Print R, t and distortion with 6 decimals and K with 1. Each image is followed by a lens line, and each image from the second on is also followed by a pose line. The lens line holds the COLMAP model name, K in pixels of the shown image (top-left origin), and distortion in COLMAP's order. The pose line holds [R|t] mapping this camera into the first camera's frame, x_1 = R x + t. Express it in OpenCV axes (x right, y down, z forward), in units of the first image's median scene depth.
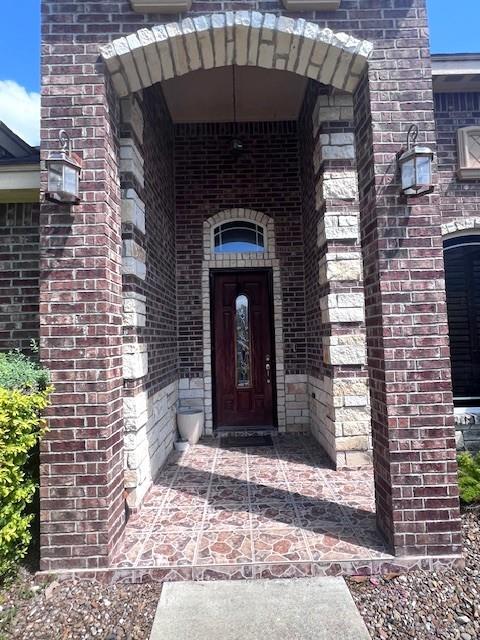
lens RADIAL K [[332.7, 0, 238.3], [0, 332.7, 319.4], [0, 0, 1]] dist [0.017913, -0.000624]
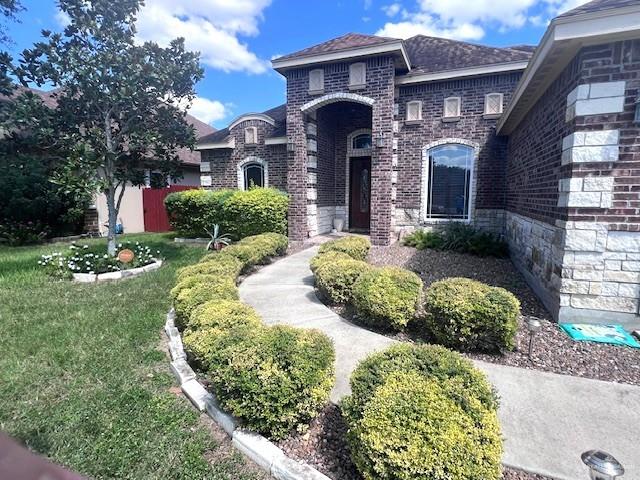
lens RADIAL K [[332.7, 0, 320.4], [0, 332.7, 239.0], [0, 0, 1]] dist [0.017913, -0.000624]
pose [[0.924468, 0.077397, -0.373321, 0.964035], [-0.004838, 0.981481, 0.191500, -0.066754], [0.381229, -0.175230, 0.907722, -1.896342]]
